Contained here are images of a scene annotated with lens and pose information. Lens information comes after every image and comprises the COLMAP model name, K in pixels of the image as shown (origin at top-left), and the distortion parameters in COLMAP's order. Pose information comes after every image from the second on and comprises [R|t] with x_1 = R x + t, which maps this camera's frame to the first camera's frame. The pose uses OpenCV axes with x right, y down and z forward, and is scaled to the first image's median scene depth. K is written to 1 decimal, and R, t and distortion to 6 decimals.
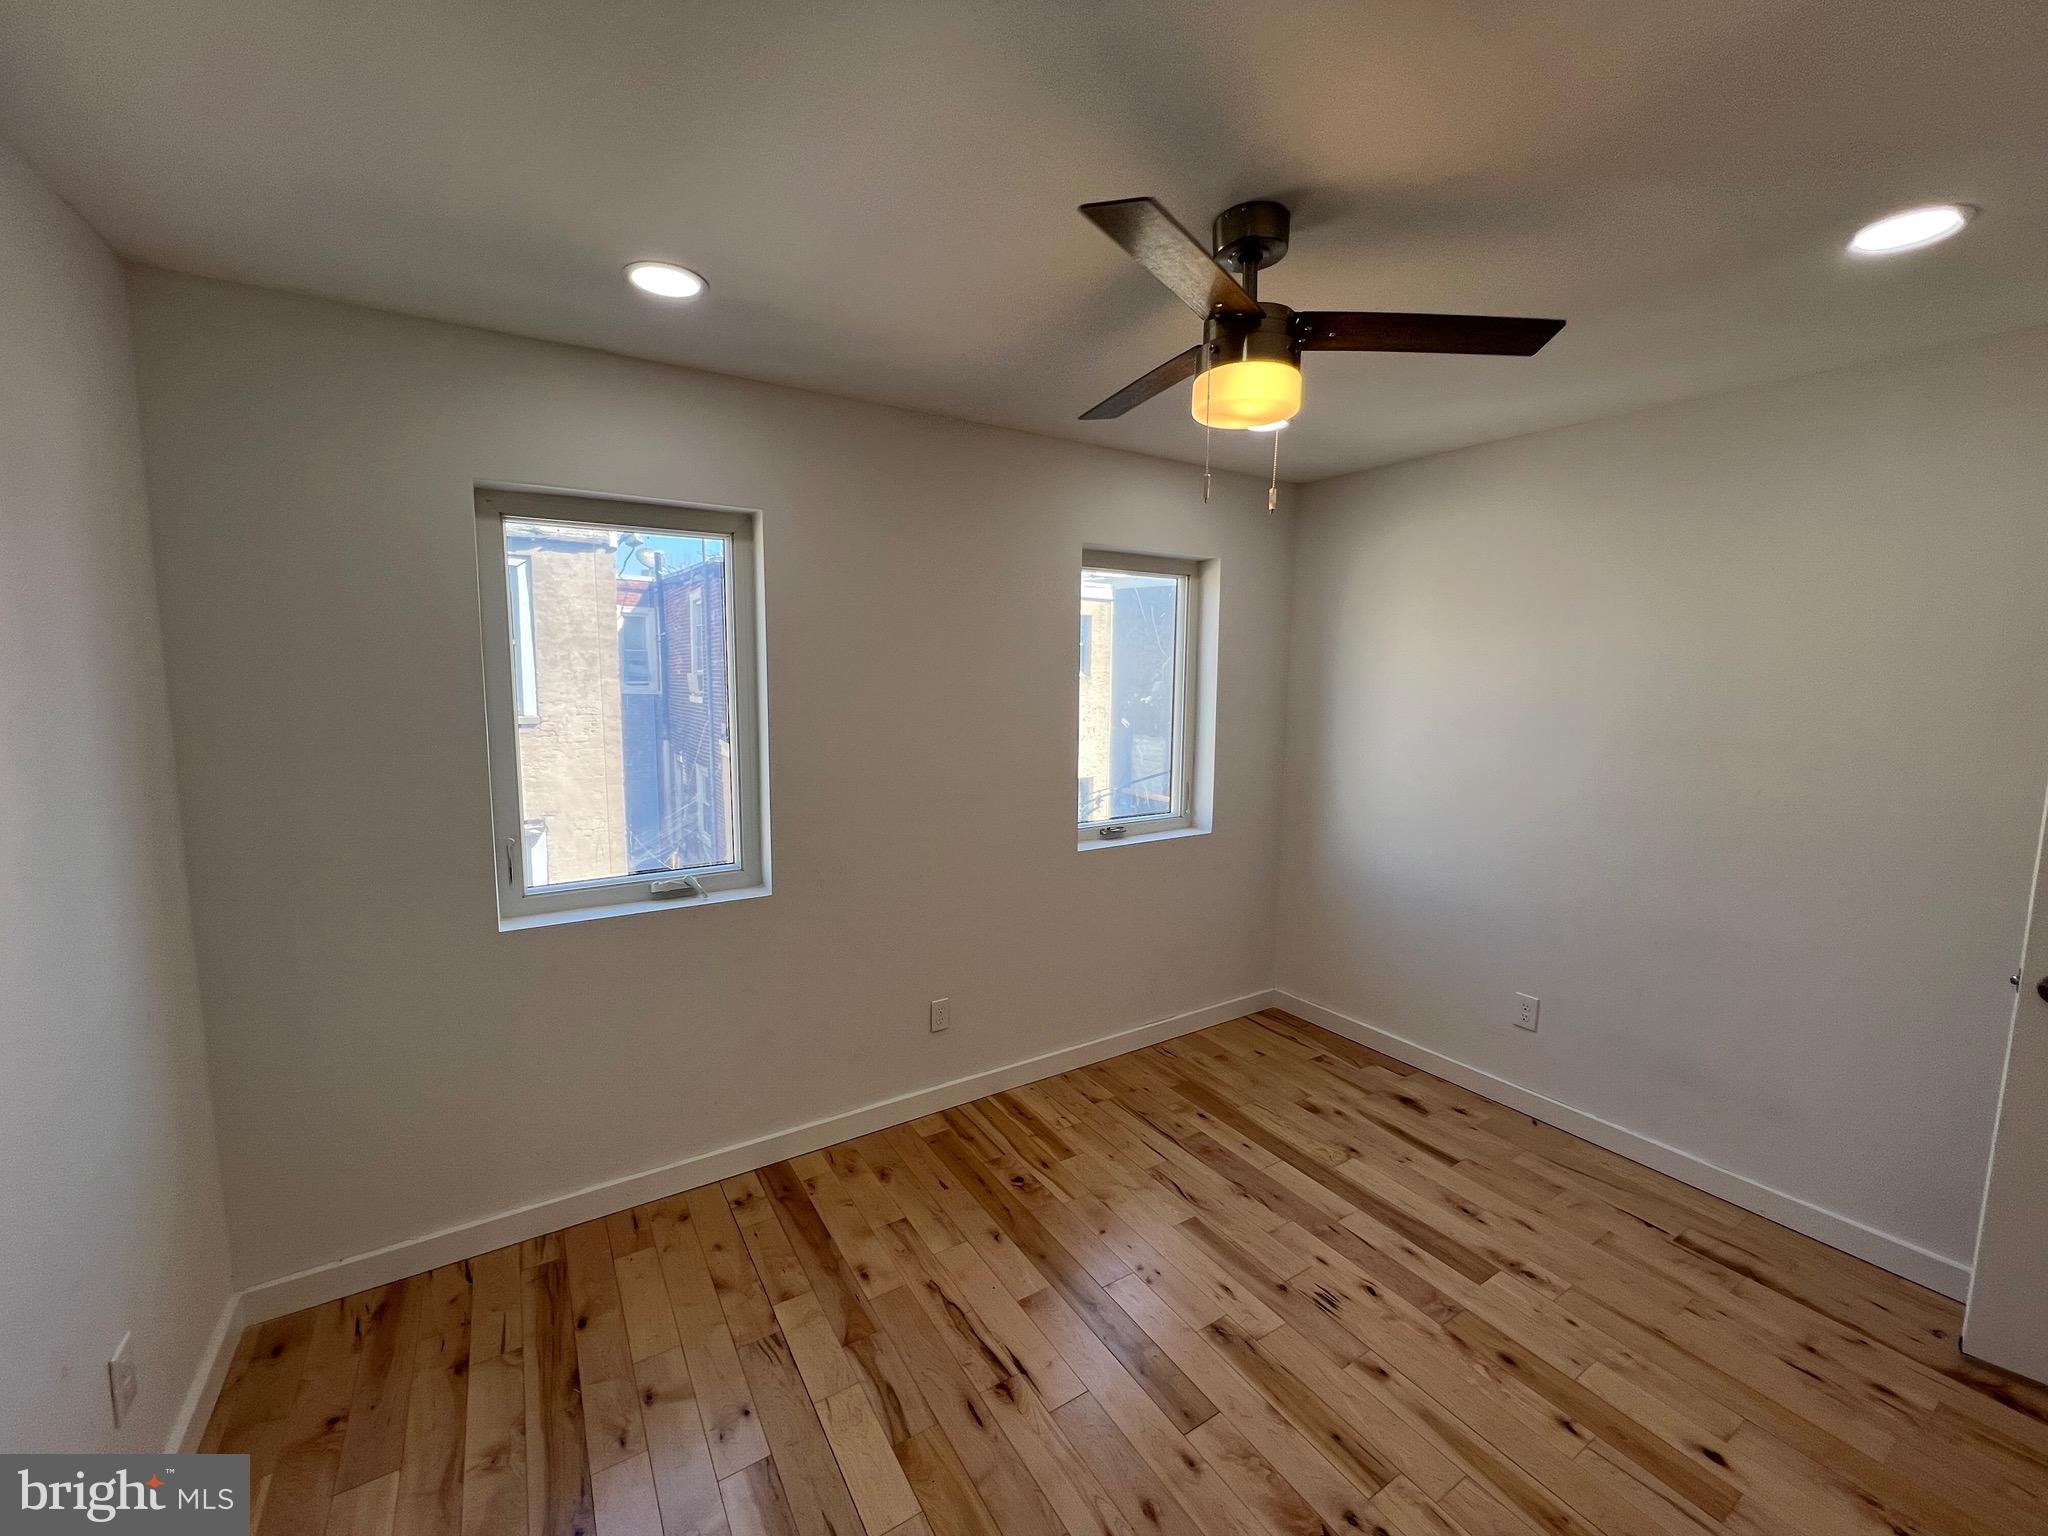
lens RADIAL K [[823.5, 0, 1022.6], [0, 823.5, 761.7], [0, 0, 1]] dist [-0.003516, 0.000375]
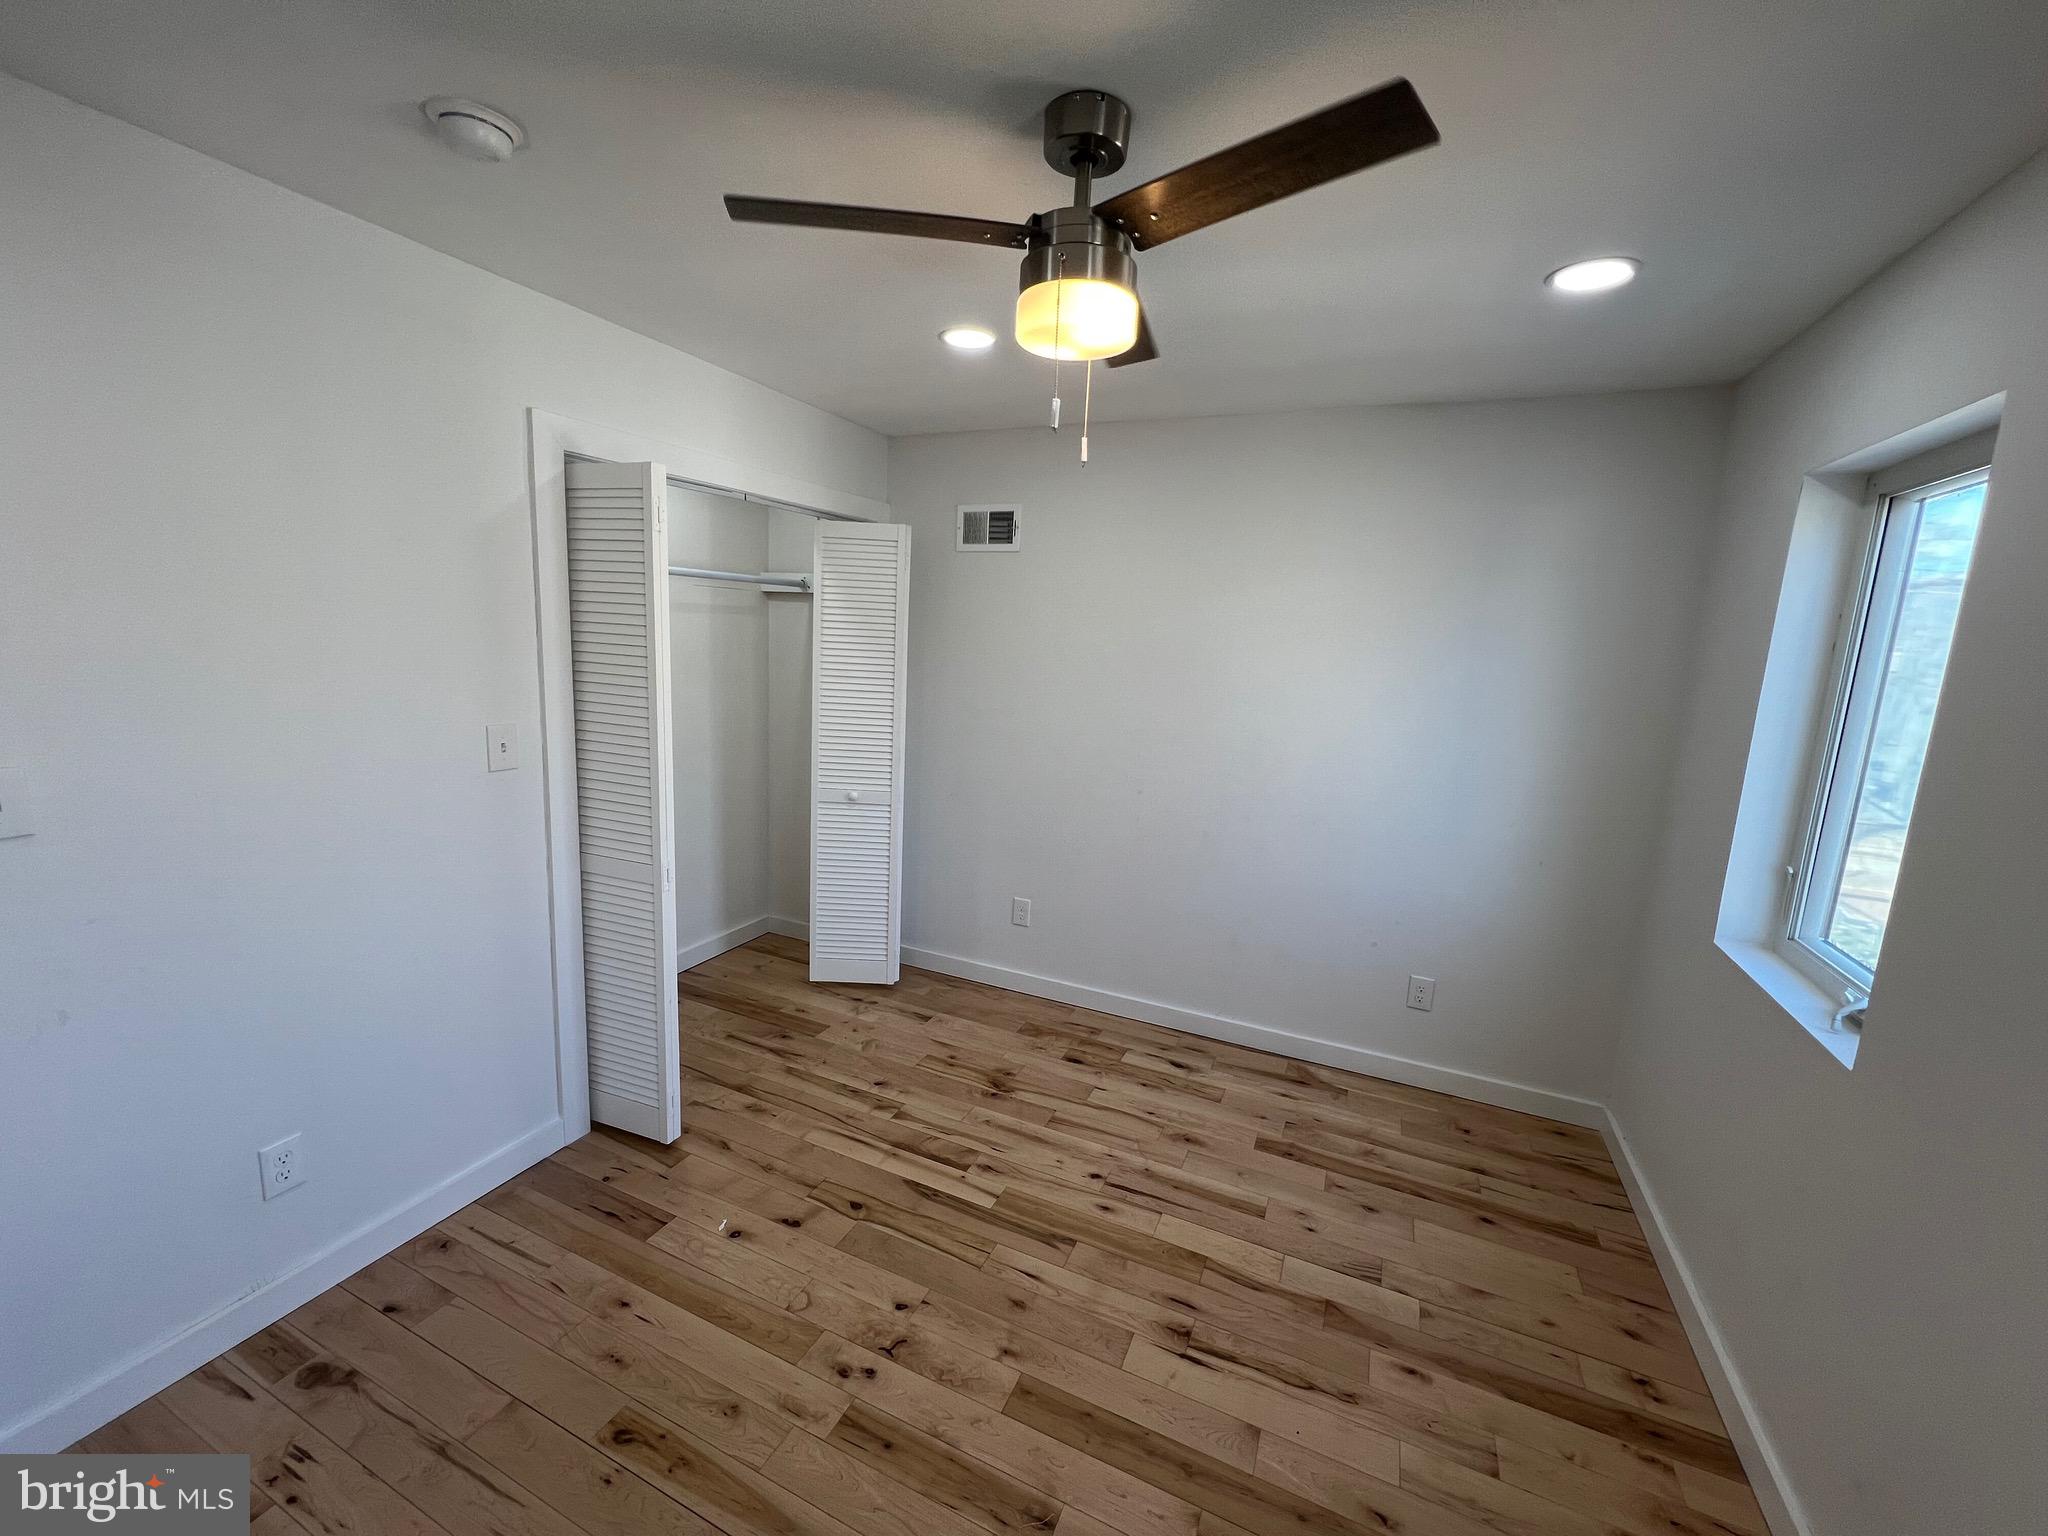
lens RADIAL K [[818.4, 0, 1024.0], [0, 818.4, 768.0], [0, 0, 1]] dist [0.000052, 0.000011]
pose [[-0.832055, 0.046083, -0.552776, 0.679220], [-0.111805, 0.962157, 0.248504, -0.168782], [0.543308, 0.268572, -0.795415, 1.498015]]
